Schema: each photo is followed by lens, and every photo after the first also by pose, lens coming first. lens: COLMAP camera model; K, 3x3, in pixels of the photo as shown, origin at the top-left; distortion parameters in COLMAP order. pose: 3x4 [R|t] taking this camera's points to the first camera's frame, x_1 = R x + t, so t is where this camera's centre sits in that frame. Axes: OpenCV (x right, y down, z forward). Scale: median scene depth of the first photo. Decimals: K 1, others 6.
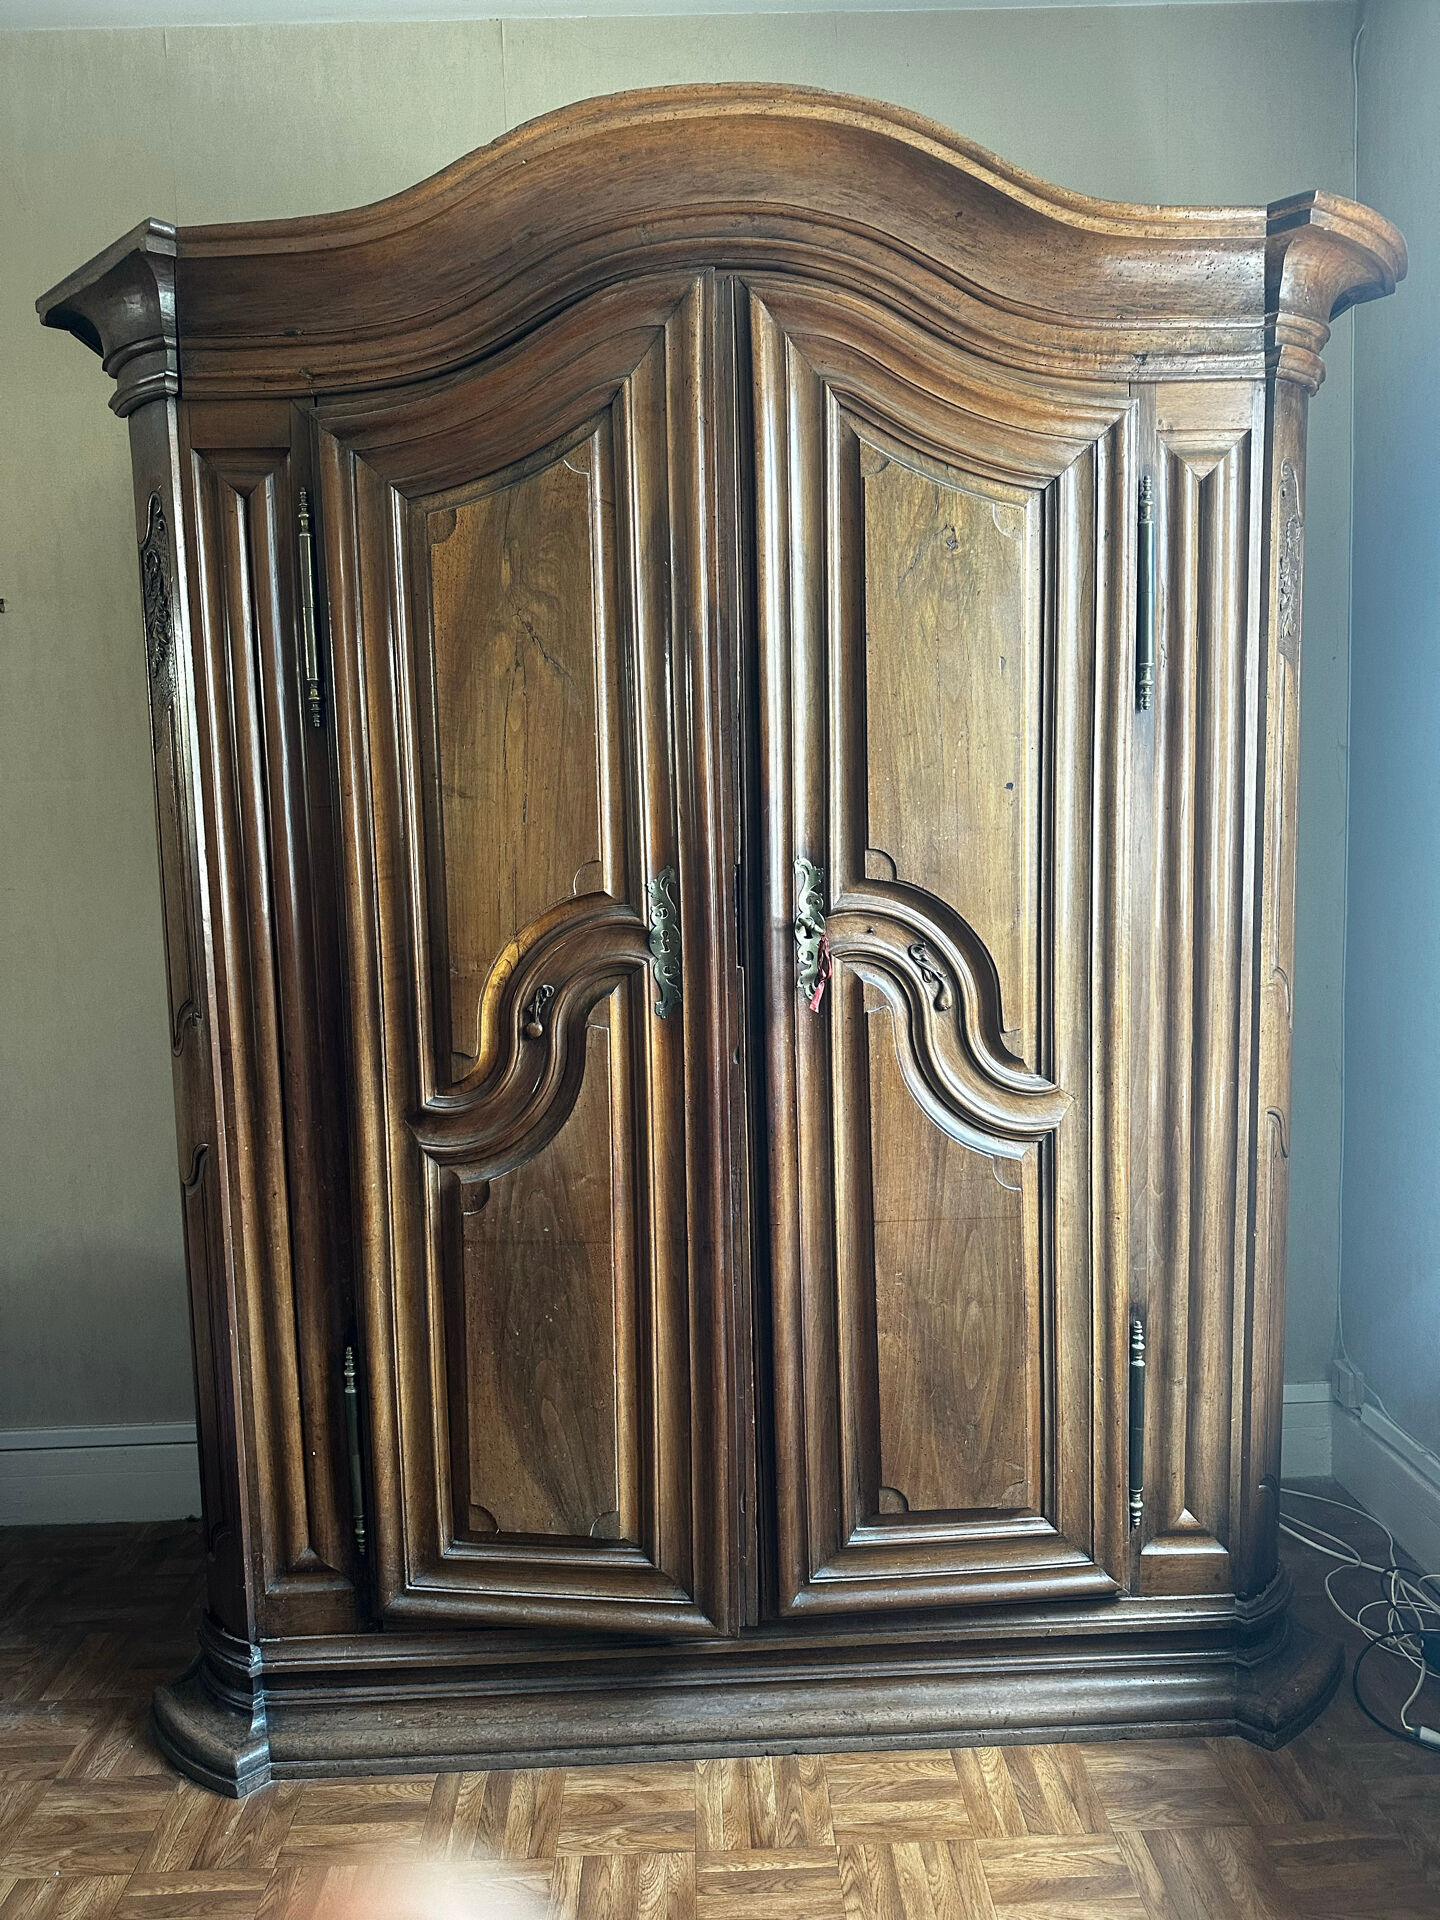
lens RADIAL K [[1379.7, 0, 707.0], [0, 1379.7, 970.7], [0, 0, 1]] dist [-0.006402, 0.000124]
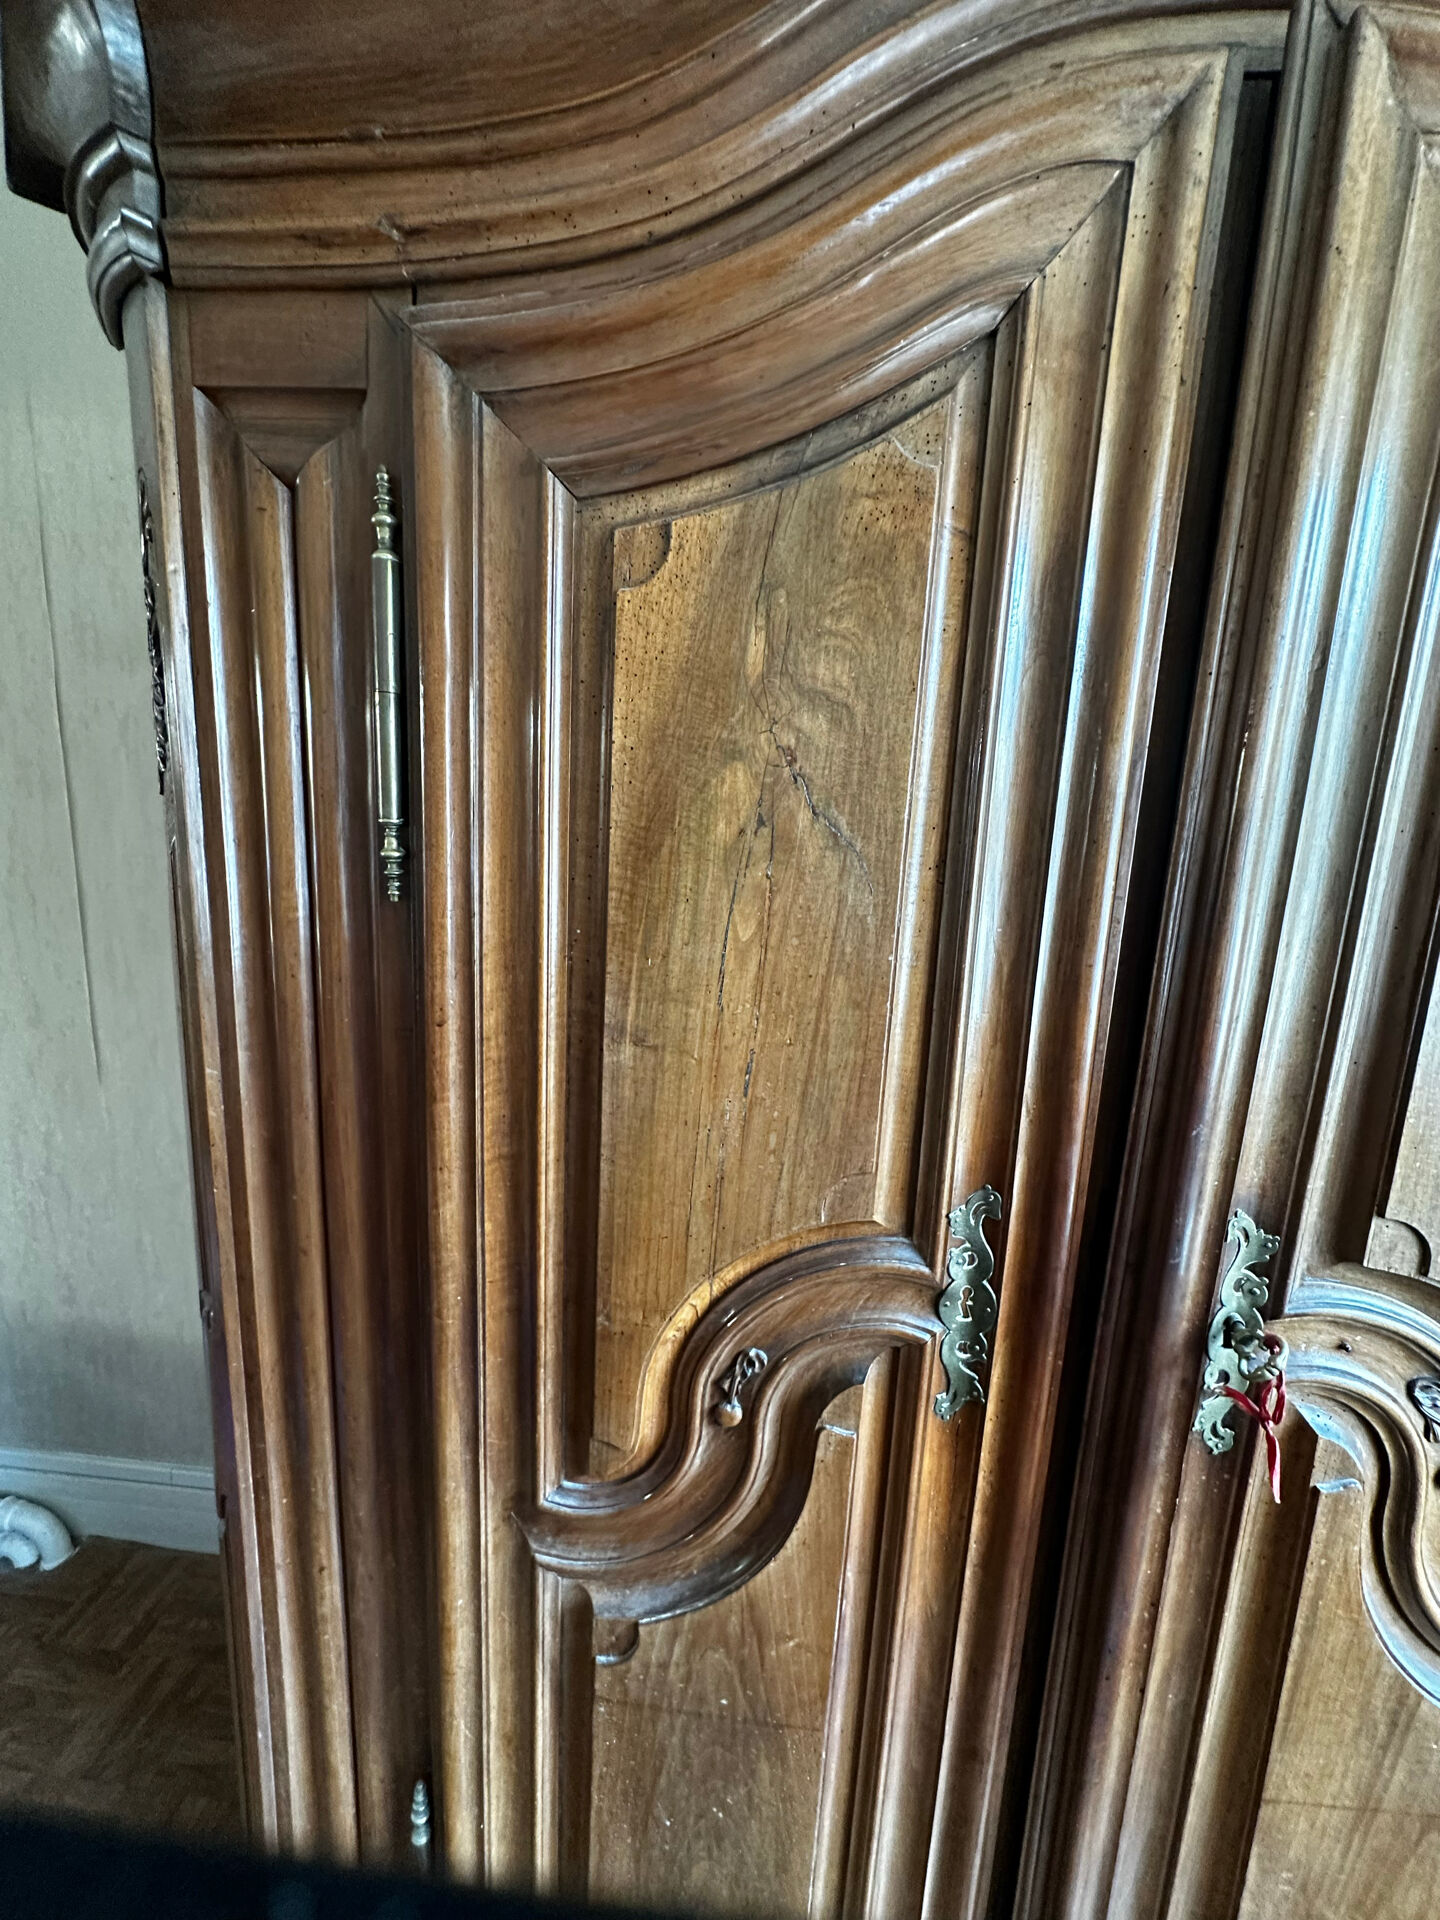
lens RADIAL K [[773.5, 0, 722.8], [0, 773.5, 958.7], [0, 0, 1]] dist [-0.005364, 0.001507]
pose [[0.992387, 0.087891, -0.086268, -0.119392], [-0.082046, 0.994229, 0.069115, -0.191045], [0.091845, -0.061511, 0.993872, 0.700816]]
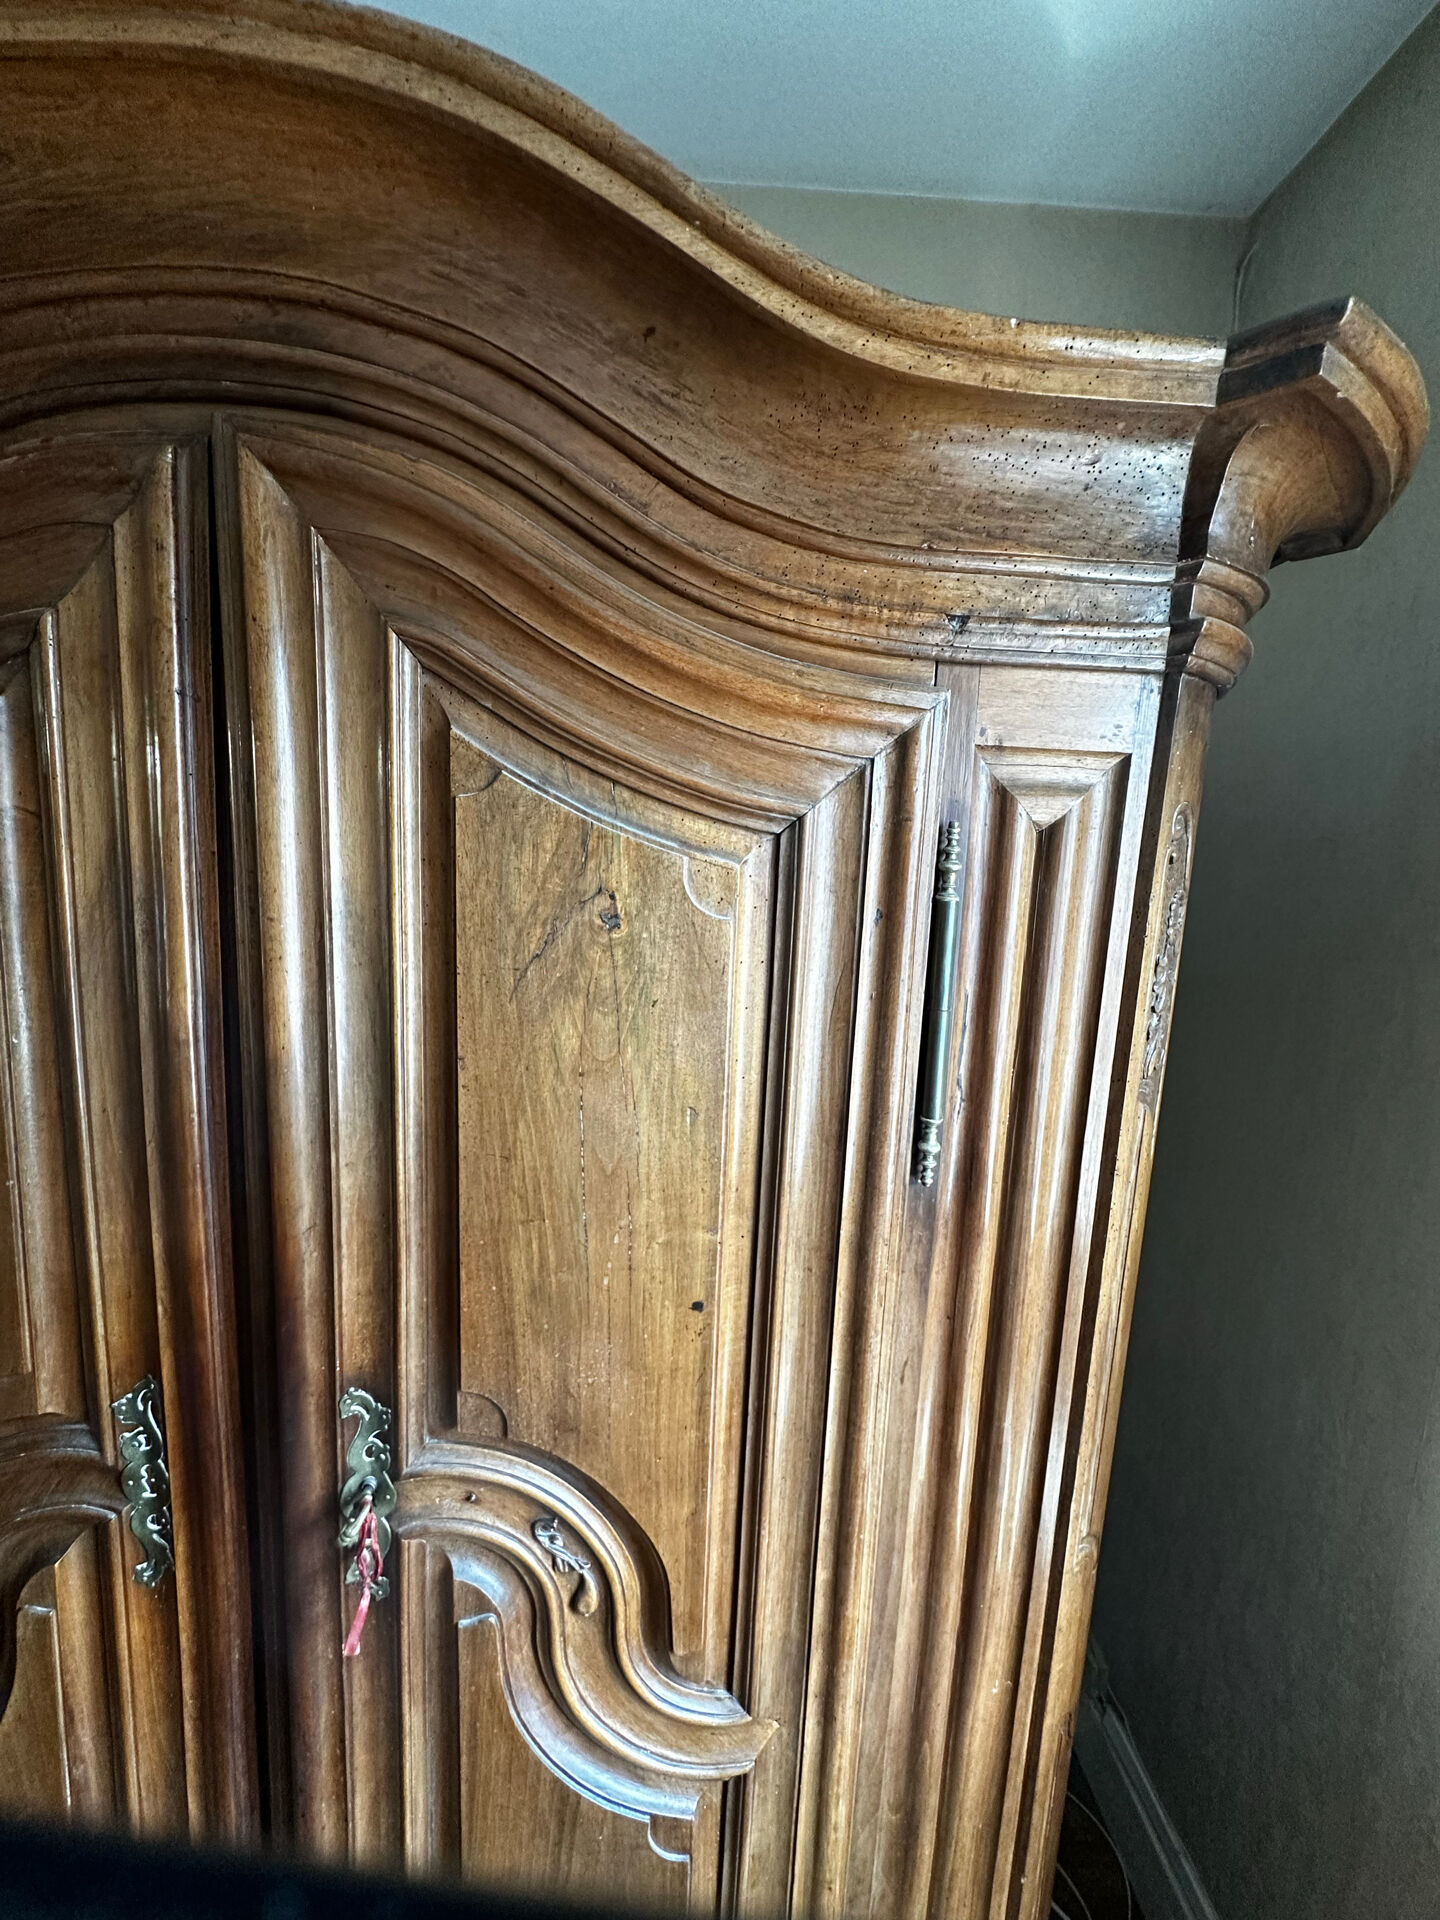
lens RADIAL K [[773.5, 0, 726.3], [0, 773.5, 955.4], [0, 0, 1]] dist [-0.005364, 0.001507]
pose [[0.997366, 0.069259, 0.021549, 0.219869], [-0.069904, 0.997080, 0.030751, -0.307504], [-0.019356, -0.032177, 0.999295, 0.671688]]
